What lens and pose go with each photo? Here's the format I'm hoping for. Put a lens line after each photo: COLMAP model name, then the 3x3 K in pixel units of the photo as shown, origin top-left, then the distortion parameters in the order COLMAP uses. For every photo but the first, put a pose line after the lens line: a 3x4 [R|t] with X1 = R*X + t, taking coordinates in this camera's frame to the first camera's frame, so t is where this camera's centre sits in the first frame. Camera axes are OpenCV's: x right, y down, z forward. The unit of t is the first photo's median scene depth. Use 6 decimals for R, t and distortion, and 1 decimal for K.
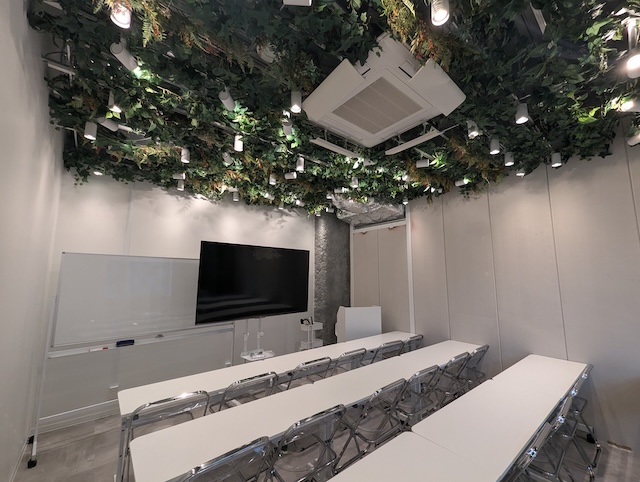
lens RADIAL K [[265.9, 0, 322.0], [0, 265.9, 245.4], [0, 0, 1]] dist [0.006413, -0.003840]
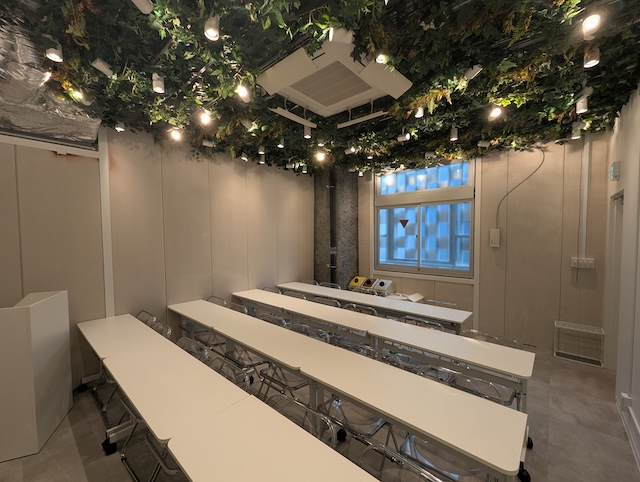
lens RADIAL K [[265.9, 0, 322.0], [0, 265.9, 245.4], [0, 0, 1]] dist [0.006413, -0.003840]
pose [[-0.155163, -0.037727, 0.987168, -0.586775], [-0.117297, 0.992905, 0.019509, 0.078595], [-0.980901, -0.112764, -0.158487, 0.760915]]
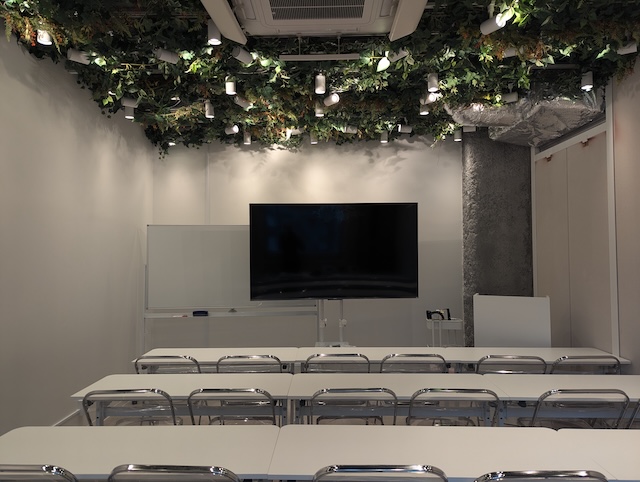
lens RADIAL K [[446.4, 0, 315.4], [0, 446.4, 238.1], [0, 0, 1]] dist [0.057537, -0.054934]
pose [[0.754610, -0.028350, -0.655560, 0.627283], [0.086411, 0.994659, 0.056452, 0.029642], [0.650459, -0.099247, 0.753030, 0.049354]]
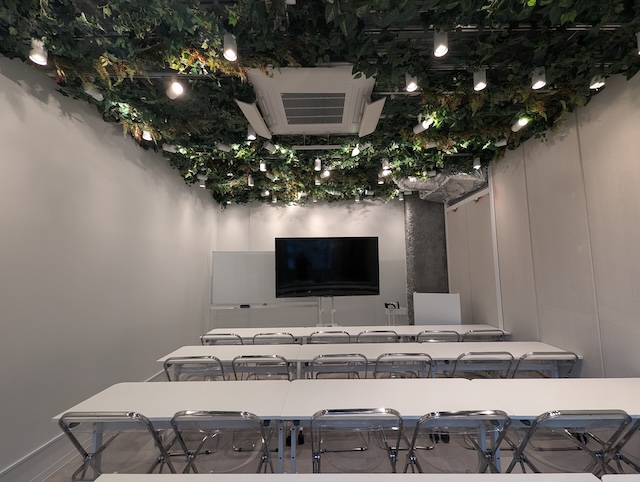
lens RADIAL K [[265.9, 0, 322.0], [0, 265.9, 245.4], [0, 0, 1]] dist [0.006413, -0.003840]
pose [[0.764845, -0.070258, -0.640371, 0.603874], [0.093490, 0.995617, 0.002429, 0.040460], [0.637394, -0.061726, 0.768062, 0.088913]]
